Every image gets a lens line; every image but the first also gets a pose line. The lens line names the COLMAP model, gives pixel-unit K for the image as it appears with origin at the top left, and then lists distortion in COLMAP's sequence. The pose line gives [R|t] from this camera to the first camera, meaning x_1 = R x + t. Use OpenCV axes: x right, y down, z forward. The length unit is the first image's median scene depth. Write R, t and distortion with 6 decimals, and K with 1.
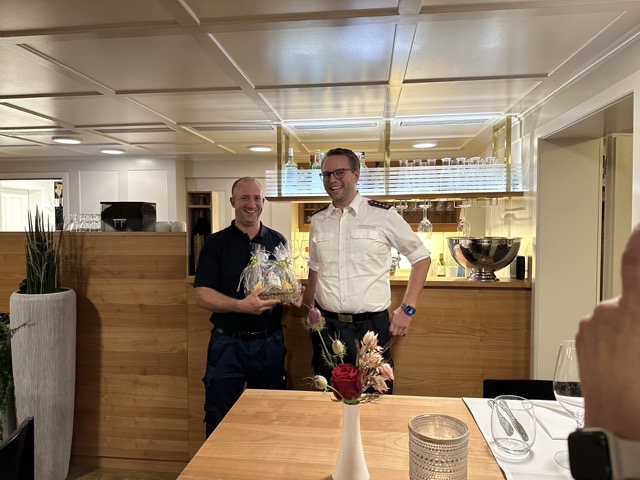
lens RADIAL K [[449.7, 0, 320.7], [0, 449.7, 241.3], [0, 0, 1]] dist [0.106599, -0.162704]
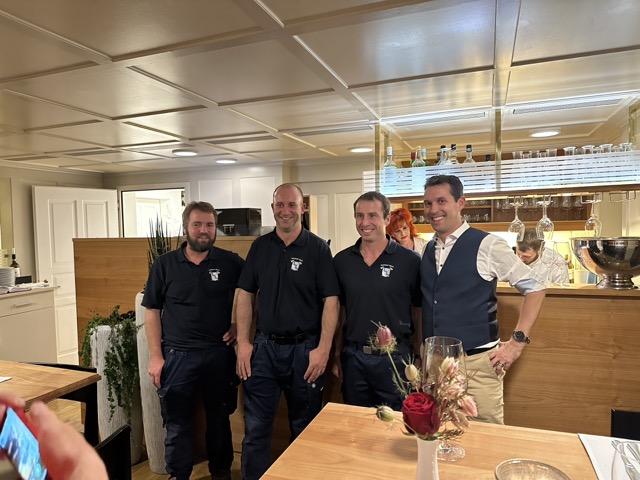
lens RADIAL K [[448.2, 0, 320.3], [0, 448.2, 245.0], [0, 0, 1]] dist [0.103566, -0.147150]
pose [[0.969432, -0.008530, -0.245212, 0.025317], [0.010568, 0.999920, 0.006995, -0.006018], [0.245133, -0.009373, 0.969444, 0.033624]]
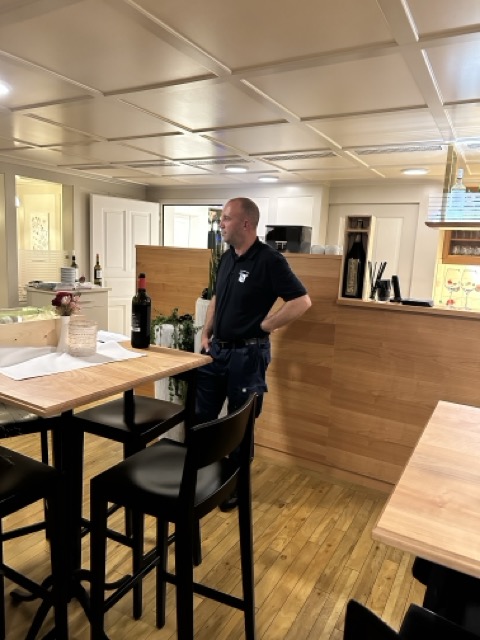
lens RADIAL K [[449.7, 0, 240.0], [0, 449.7, 320.0], [0, 0, 1]] dist [0.106599, -0.162704]
pose [[0.915802, 0.106525, -0.387246, -0.088894], [-0.066108, 0.991015, 0.116274, 0.021111], [0.396153, -0.080884, 0.914615, -0.061995]]
